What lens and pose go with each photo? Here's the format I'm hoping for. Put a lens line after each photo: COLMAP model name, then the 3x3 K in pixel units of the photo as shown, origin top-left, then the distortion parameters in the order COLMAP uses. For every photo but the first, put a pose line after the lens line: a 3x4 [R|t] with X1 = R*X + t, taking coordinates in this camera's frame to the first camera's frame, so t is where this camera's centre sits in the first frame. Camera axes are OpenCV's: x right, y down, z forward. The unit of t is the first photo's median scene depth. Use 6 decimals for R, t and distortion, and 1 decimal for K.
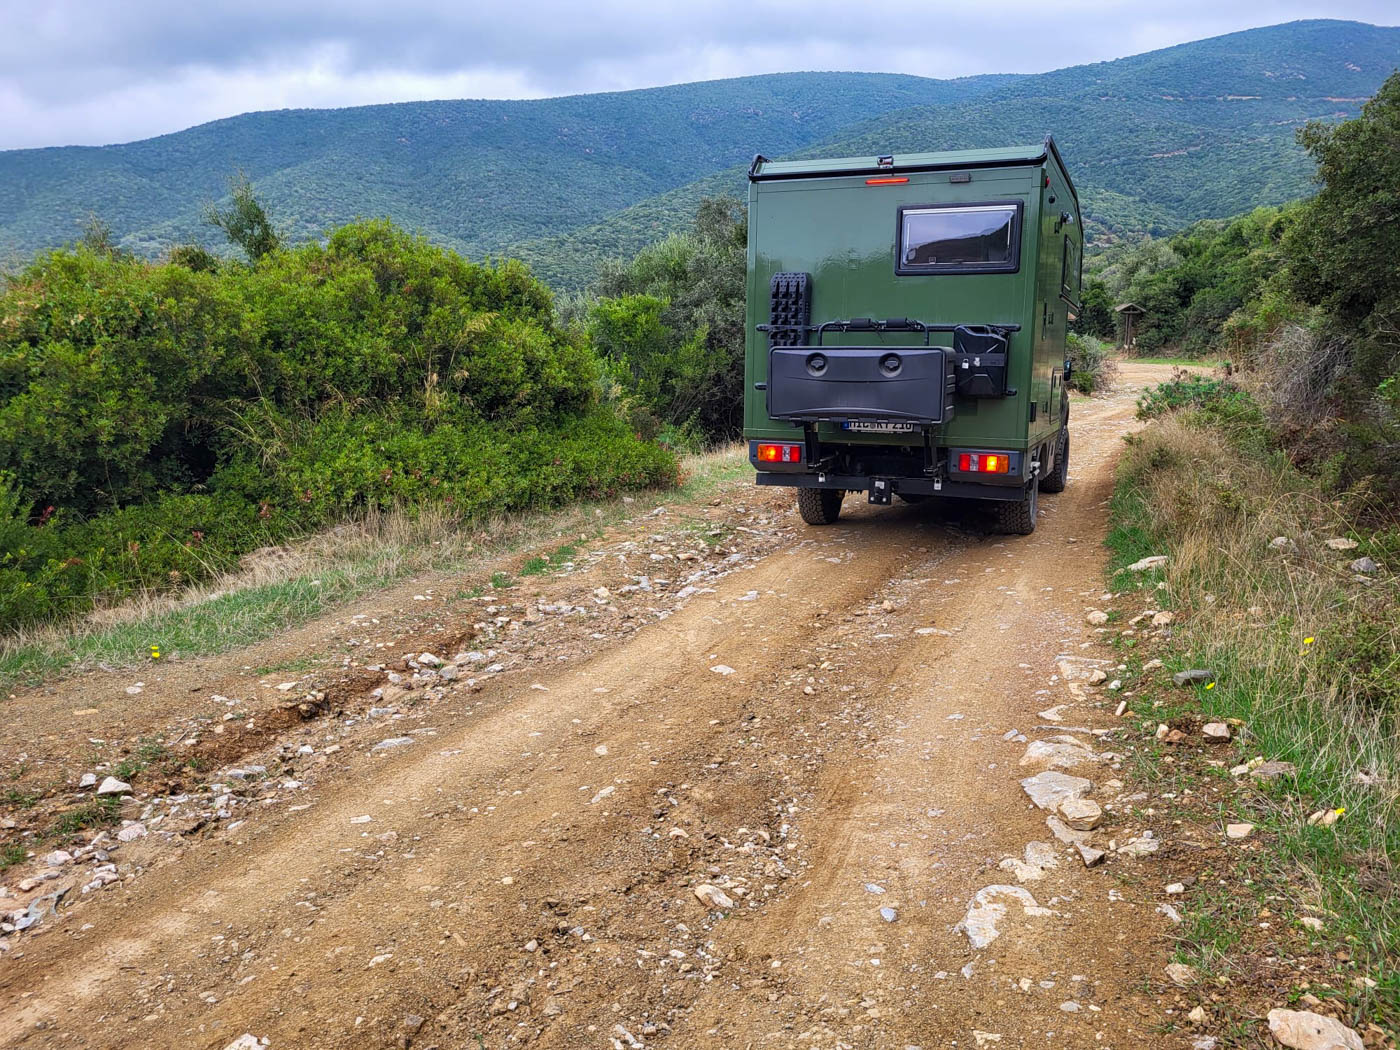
lens RADIAL K [[1076.4, 0, 700.0], [0, 1076.4, 525.0], [0, 0, 1]] dist [0.052189, -0.040358]
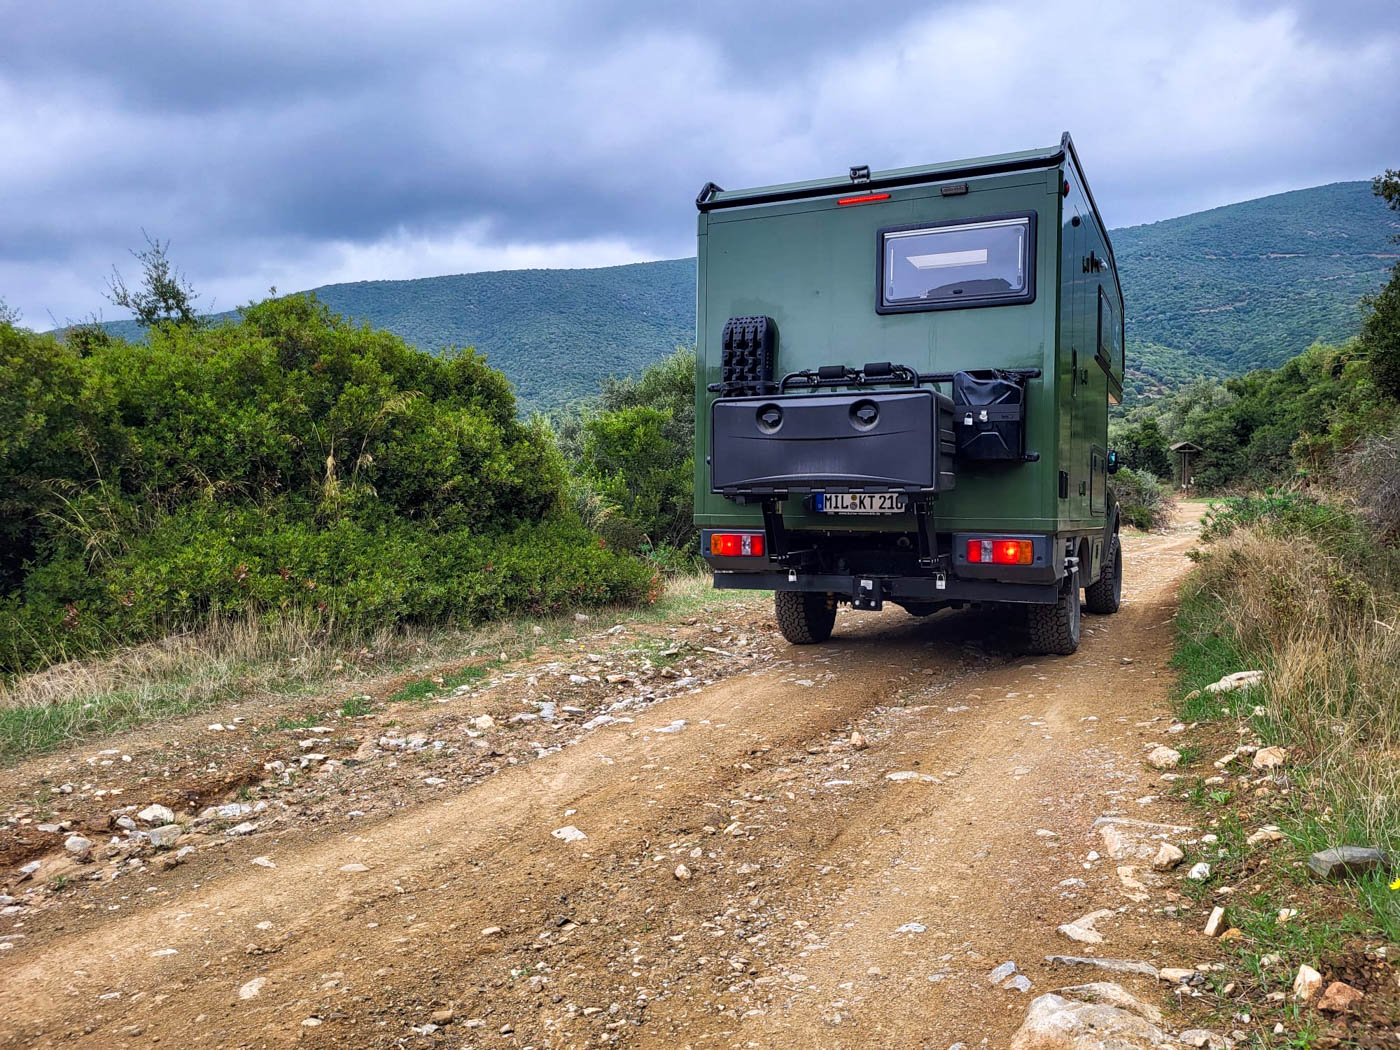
lens RADIAL K [[1076.4, 0, 700.0], [0, 1076.4, 525.0], [0, 0, 1]] dist [0.052189, -0.040358]
pose [[0.998766, -0.003454, -0.049541, 0.090924], [-0.003417, 0.990436, -0.137931, 0.028668], [0.049544, 0.137931, 0.989202, 0.240573]]
